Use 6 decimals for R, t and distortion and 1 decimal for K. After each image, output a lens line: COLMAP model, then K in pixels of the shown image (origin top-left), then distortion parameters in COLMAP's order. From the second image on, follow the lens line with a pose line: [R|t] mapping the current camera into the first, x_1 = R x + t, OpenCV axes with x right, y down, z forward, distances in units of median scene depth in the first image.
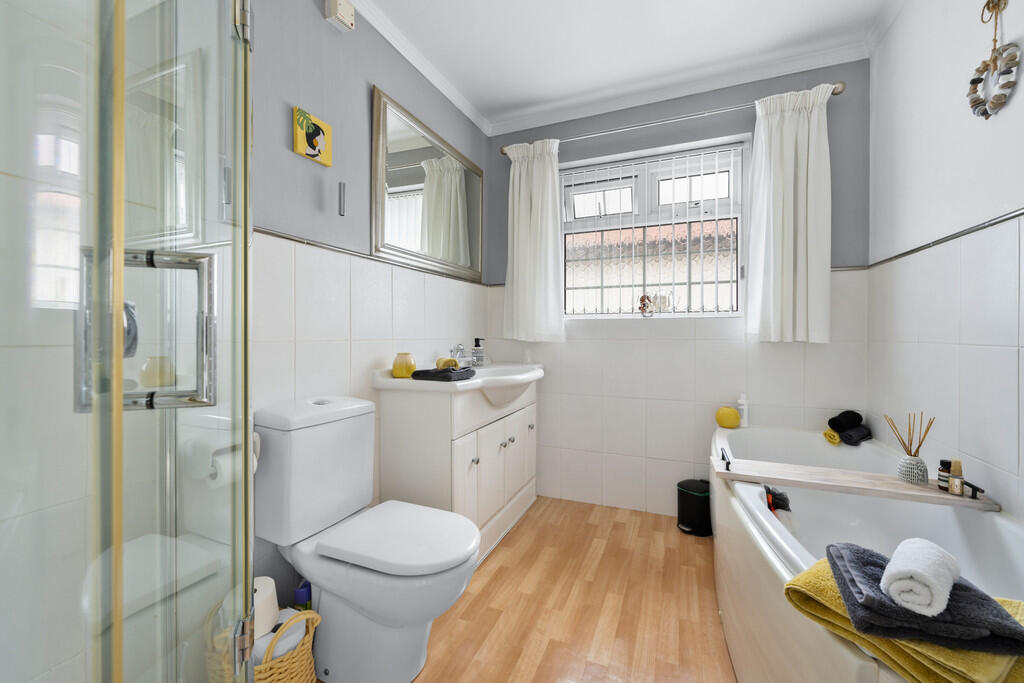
lens RADIAL K [[414.0, 0, 512.5], [0, 414.0, 331.6], [0, 0, 1]] dist [-0.000260, -0.000072]
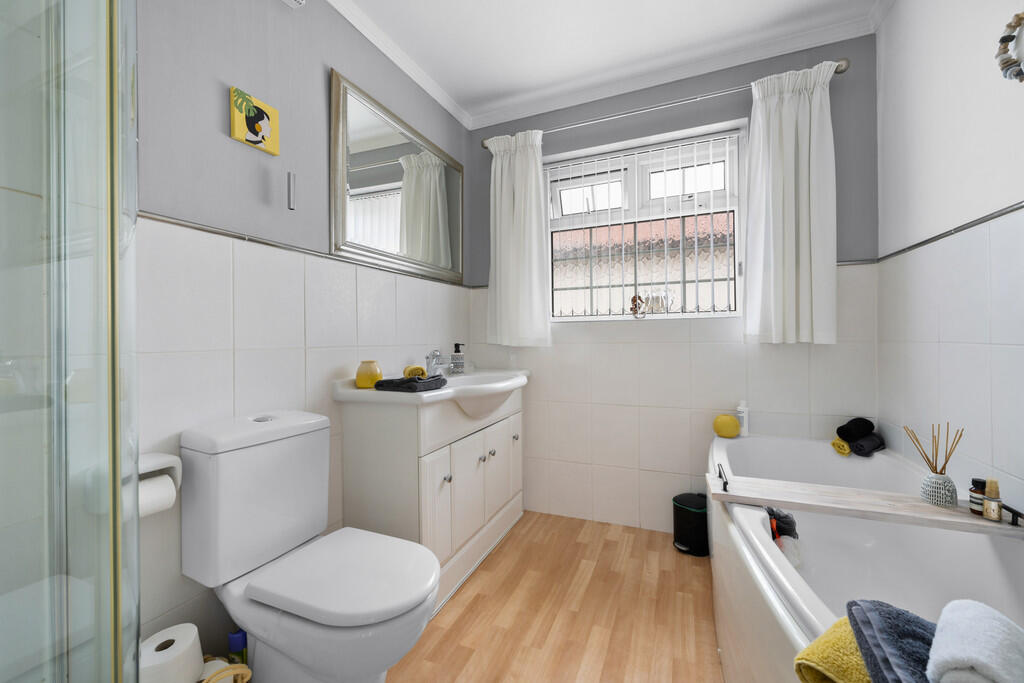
lens RADIAL K [[409.5, 0, 512.4], [0, 409.5, 334.5], [0, 0, 1]] dist [0.000040, 0.000042]
pose [[0.999895, -0.012927, -0.006554, 0.061641], [0.012907, 0.999912, -0.003054, 0.000086], [0.006593, 0.002970, 0.999974, 0.099719]]
